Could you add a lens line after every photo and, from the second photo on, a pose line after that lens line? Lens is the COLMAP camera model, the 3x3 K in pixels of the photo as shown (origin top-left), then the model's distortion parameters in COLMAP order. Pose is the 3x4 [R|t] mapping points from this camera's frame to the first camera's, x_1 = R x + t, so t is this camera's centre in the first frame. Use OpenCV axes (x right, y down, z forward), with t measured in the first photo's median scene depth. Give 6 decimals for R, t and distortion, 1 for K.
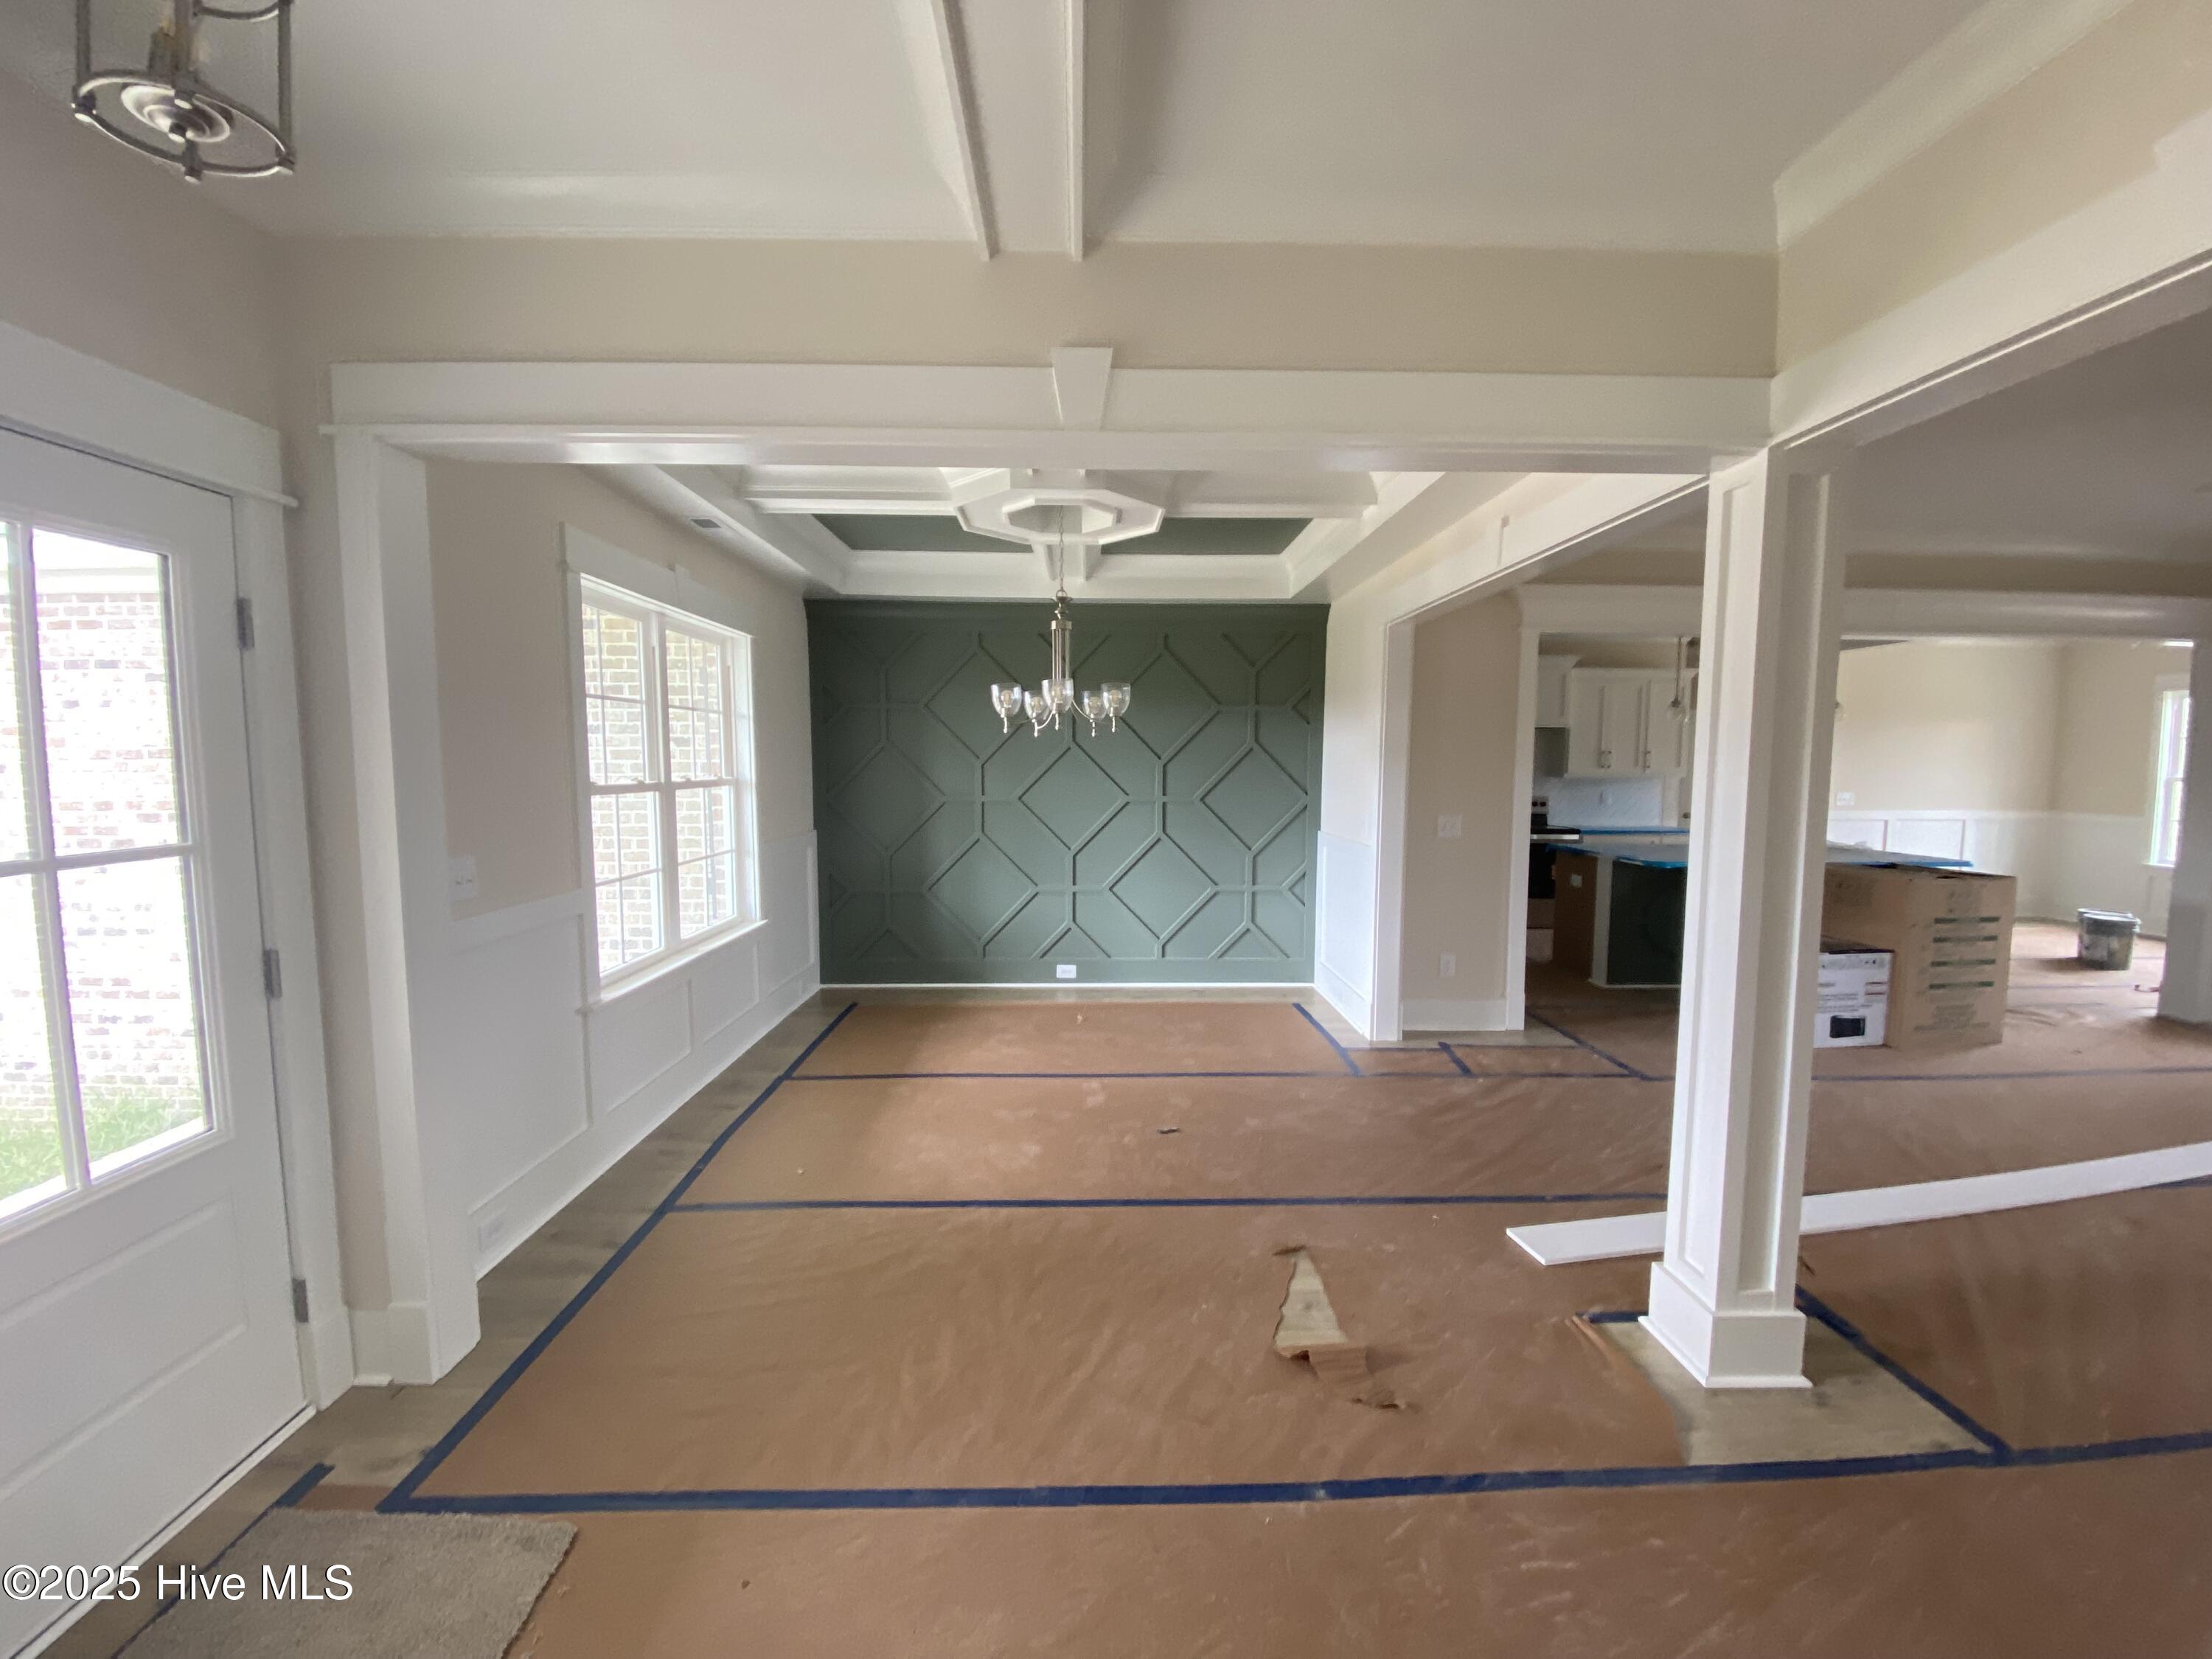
lens RADIAL K [[891.4, 0, 1106.7], [0, 891.4, 837.0], [0, 0, 1]] dist [0.039269, -0.032390]
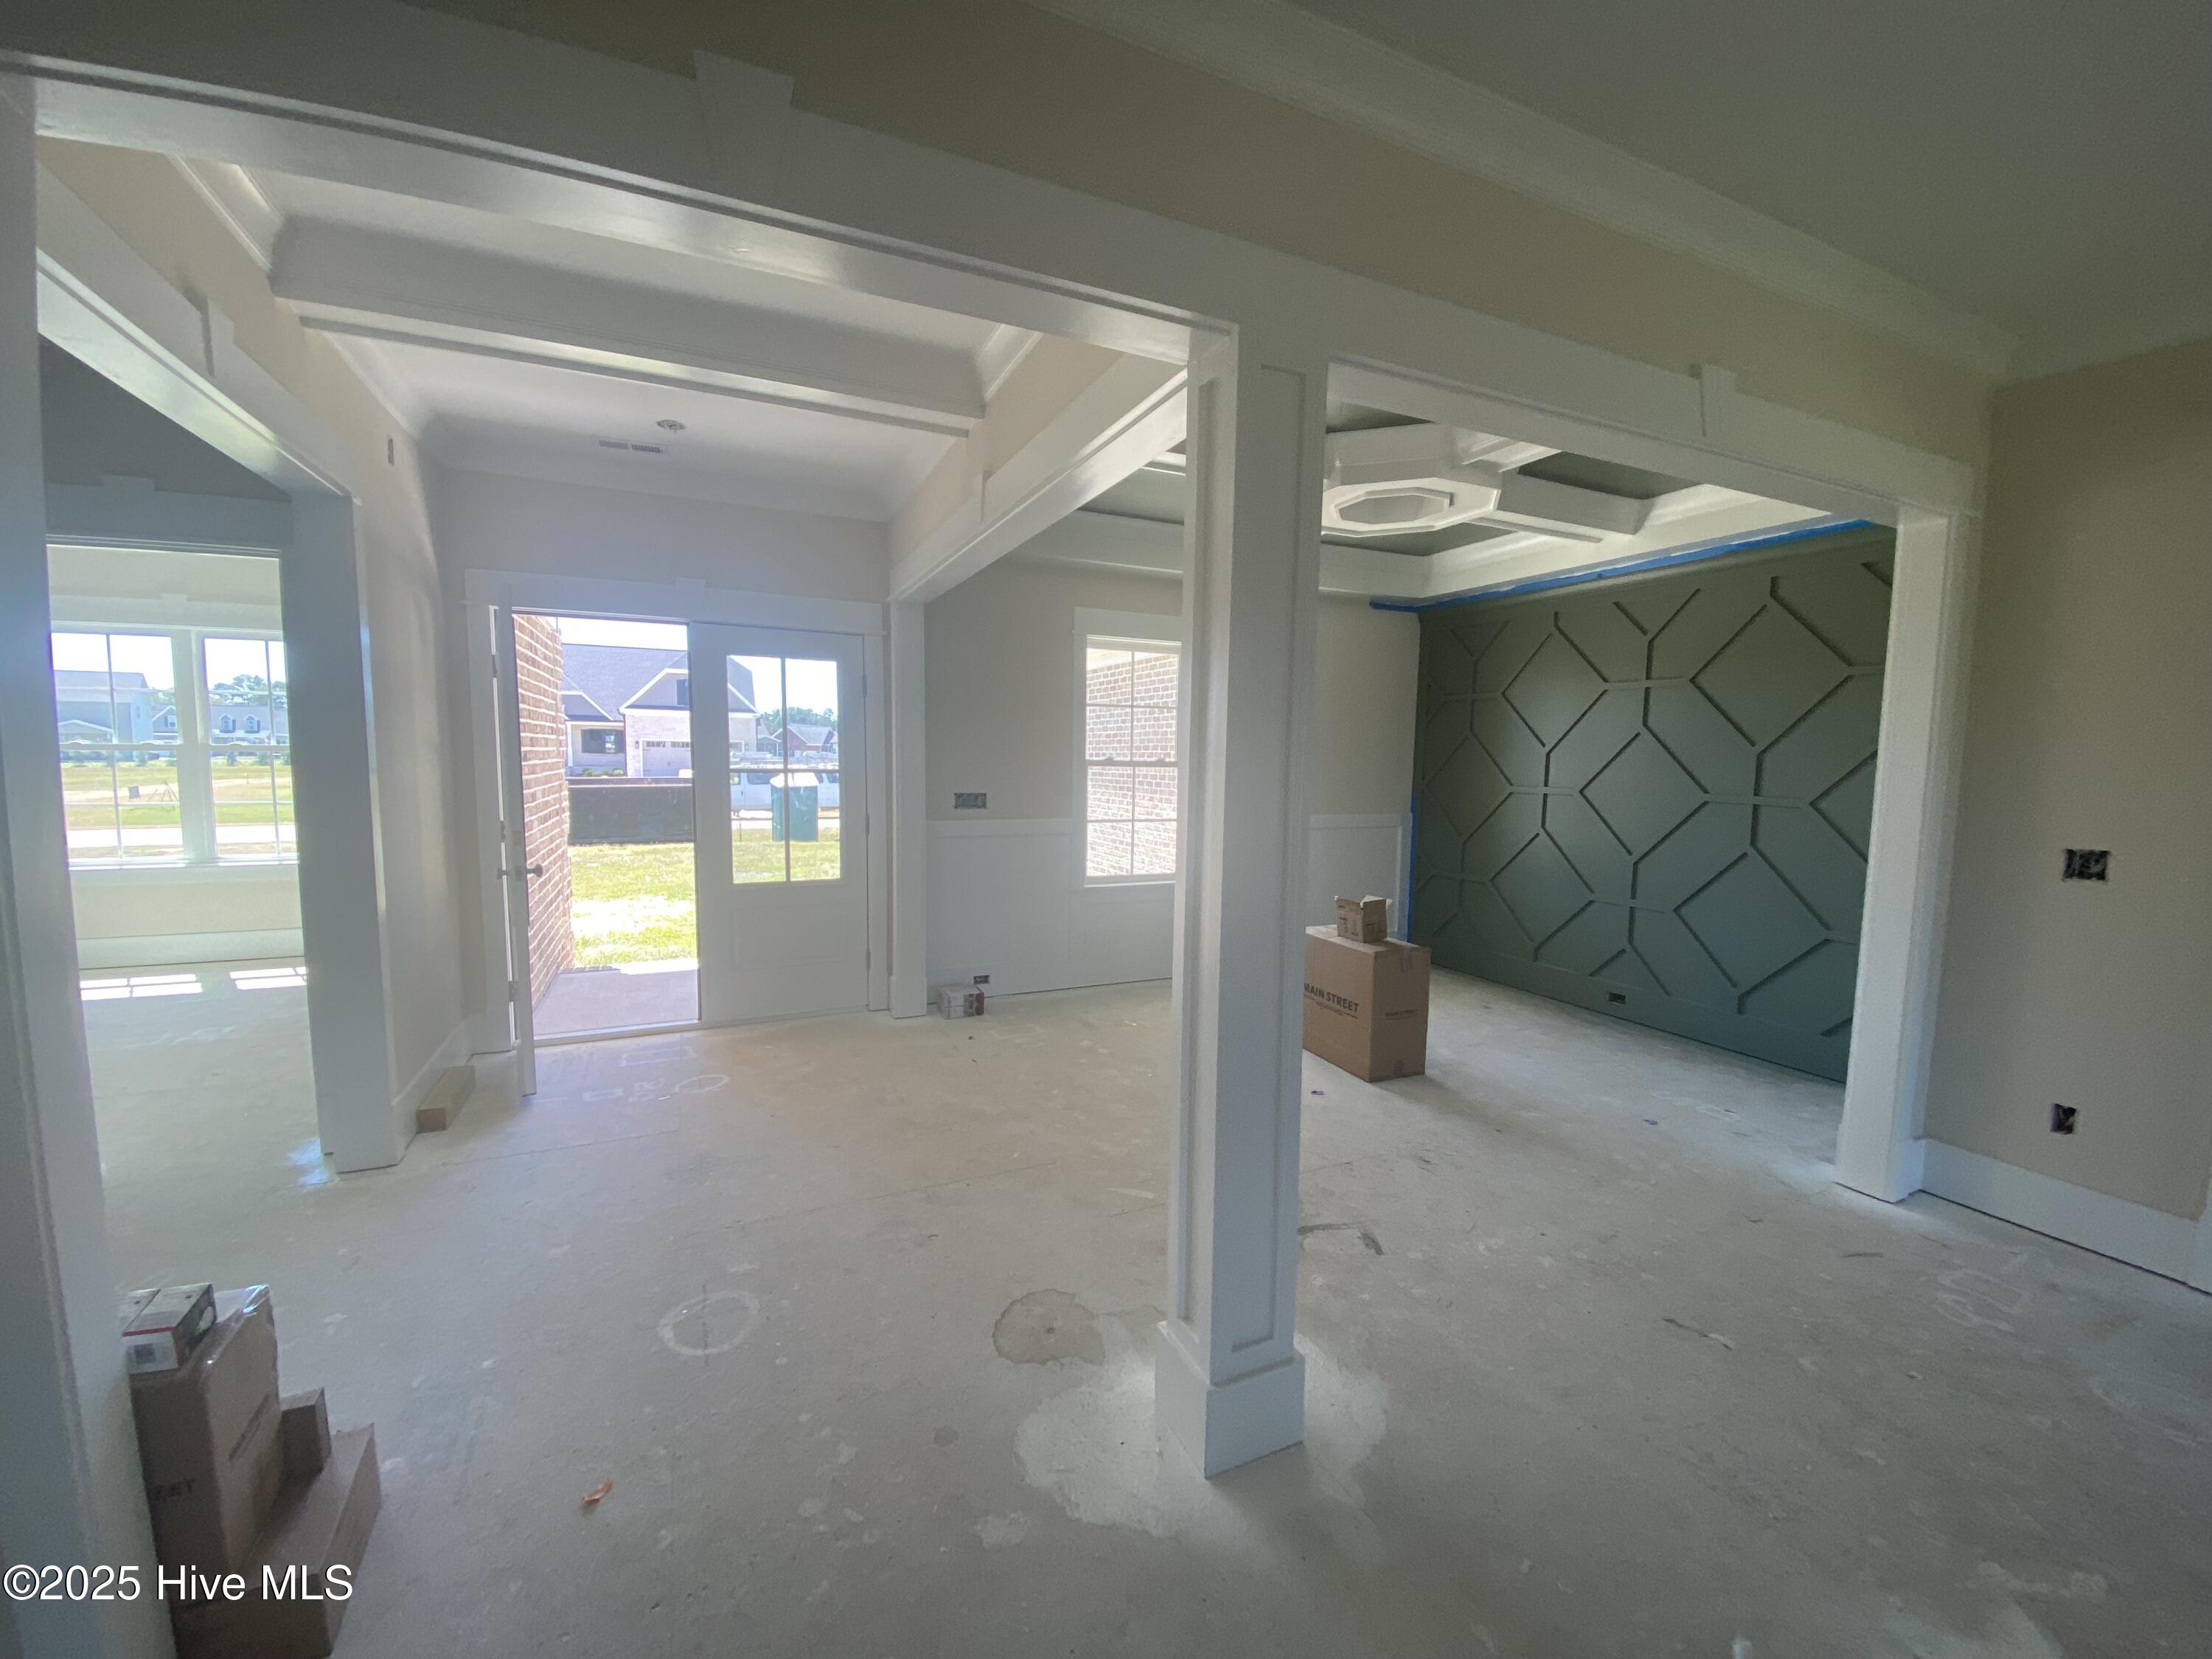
lens RADIAL K [[891.4, 0, 1106.7], [0, 891.4, 837.0], [0, 0, 1]] dist [0.039269, -0.032390]
pose [[0.400567, 0.087283, -0.912101, 0.682211], [-0.090462, 0.994356, 0.055427, -0.006157], [0.911791, 0.060308, 0.406202, 0.258375]]
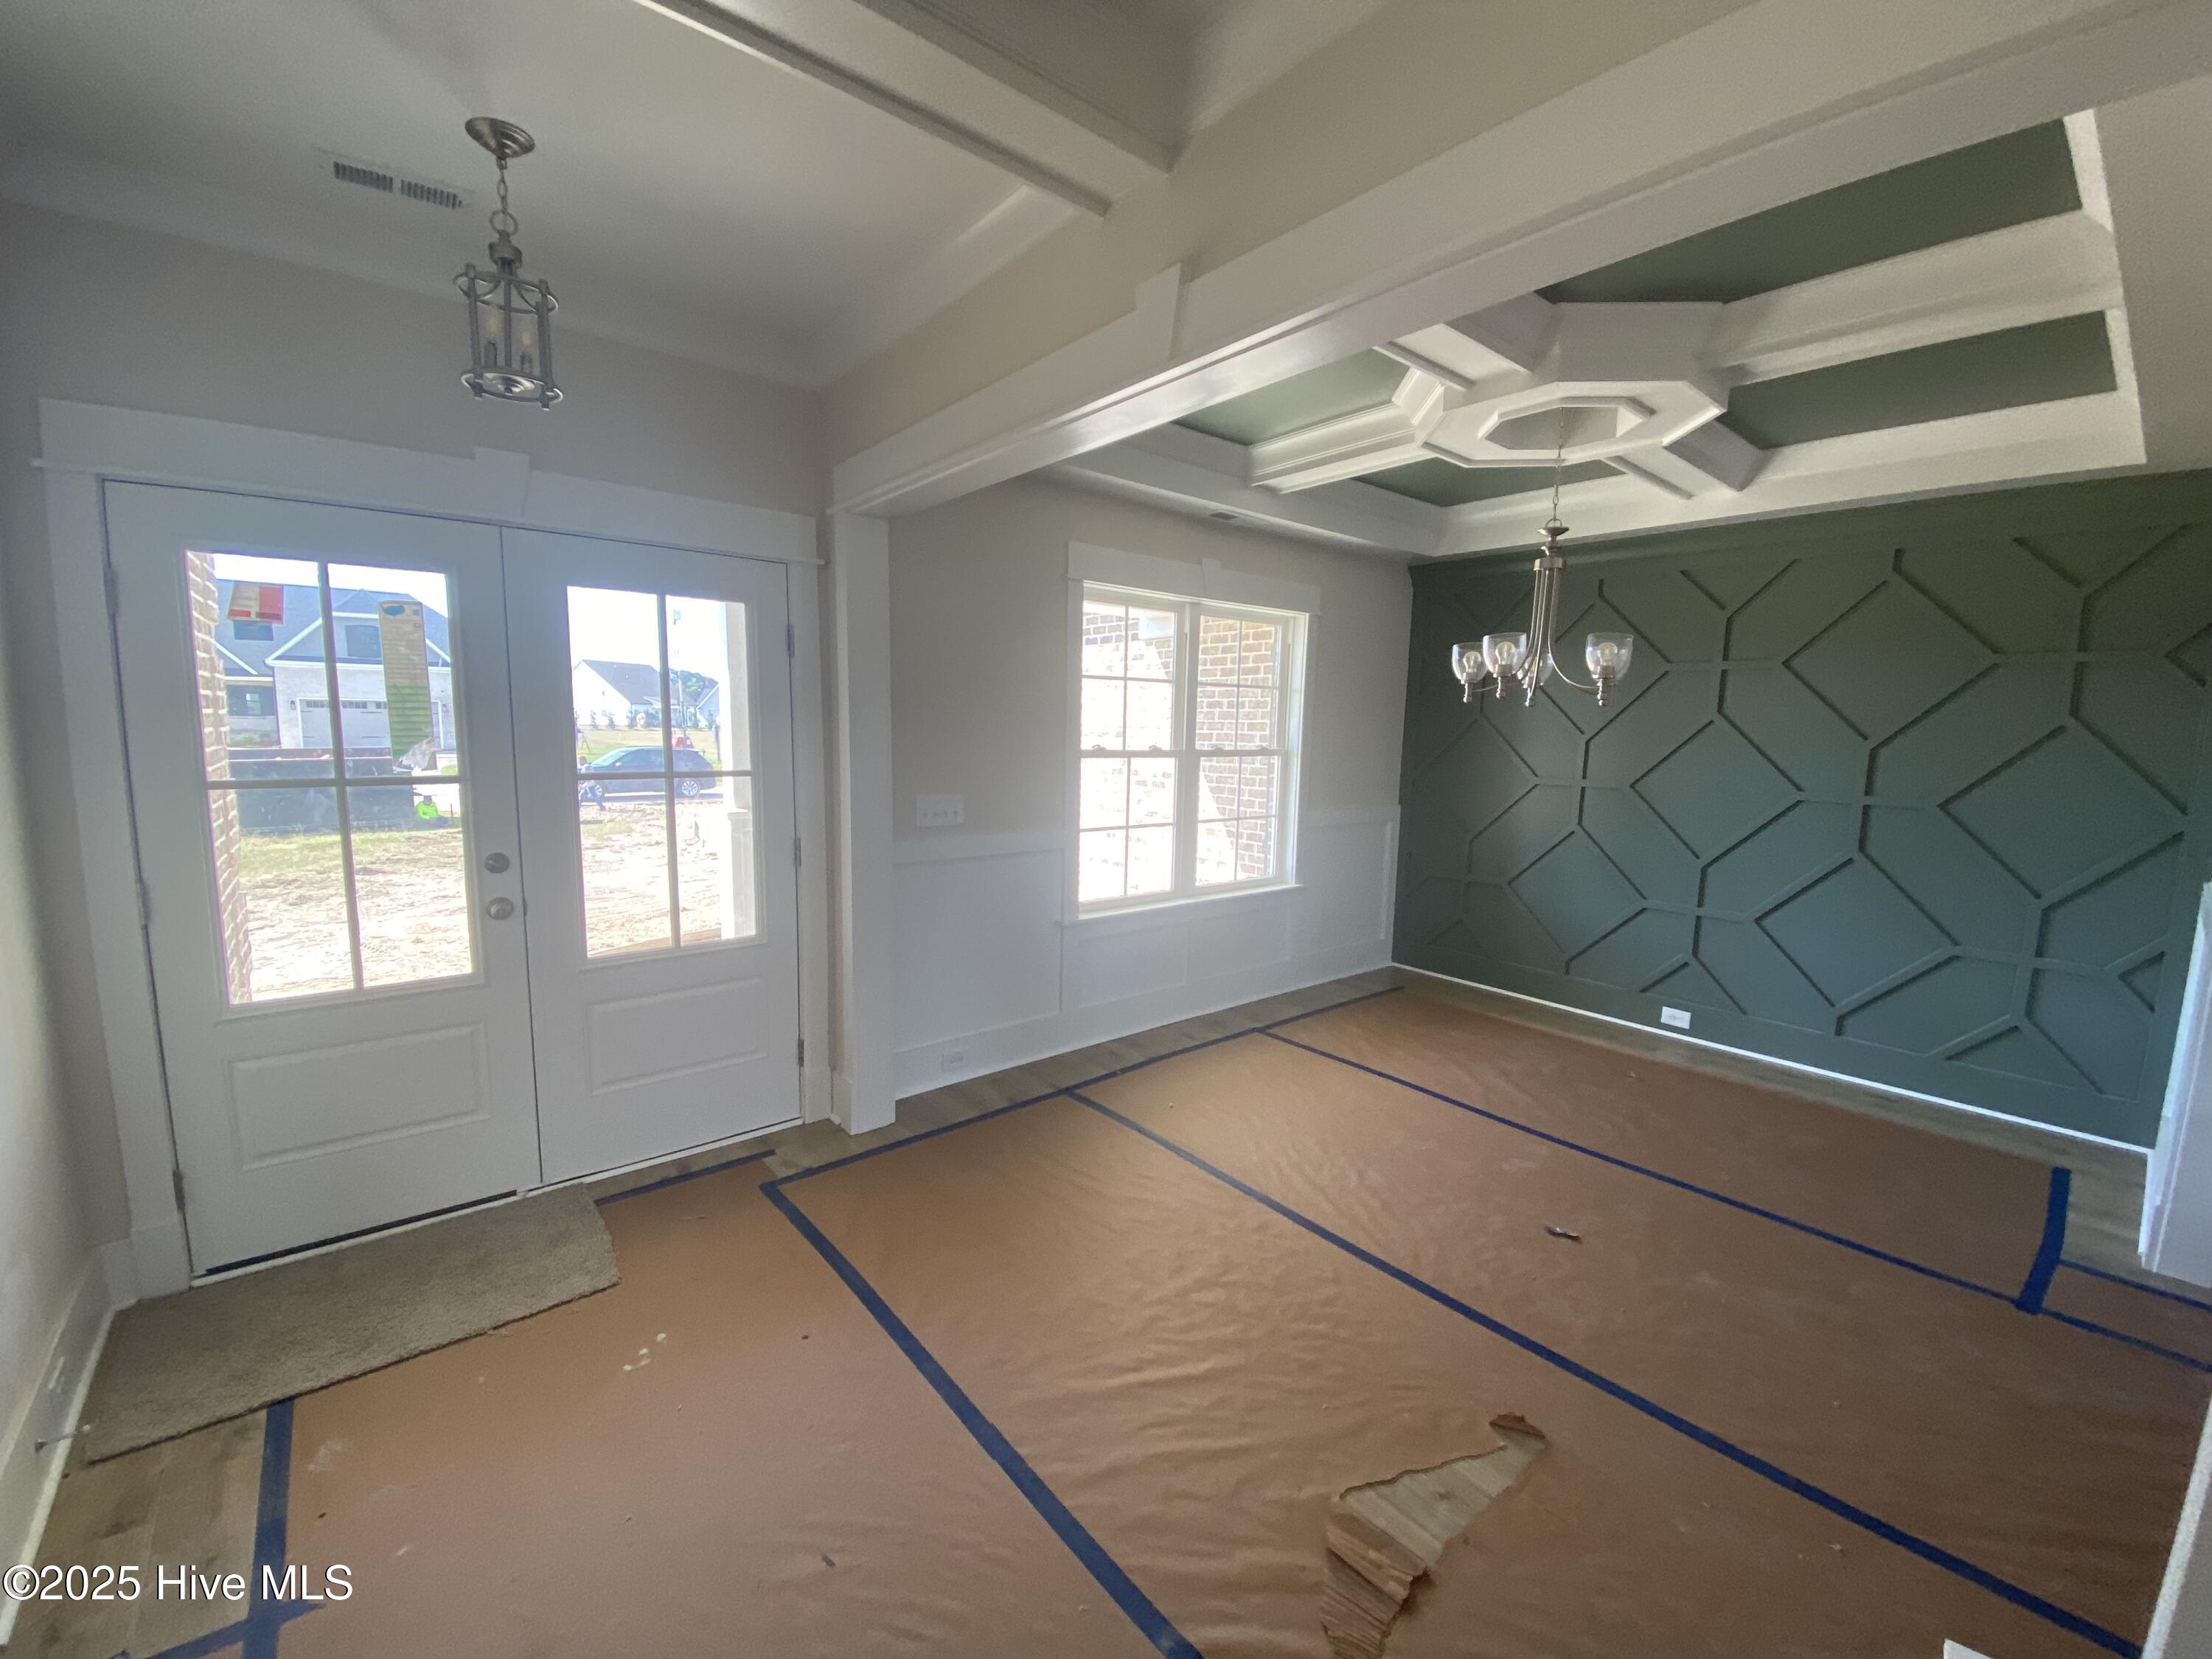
lens RADIAL K [[891.4, 0, 1106.7], [0, 891.4, 837.0], [0, 0, 1]] dist [0.039269, -0.032390]
pose [[0.618125, 0.108239, -0.778593, 0.306059], [-0.085758, 0.993848, 0.070080, -0.017871], [0.781388, 0.023452, 0.623604, 0.177375]]
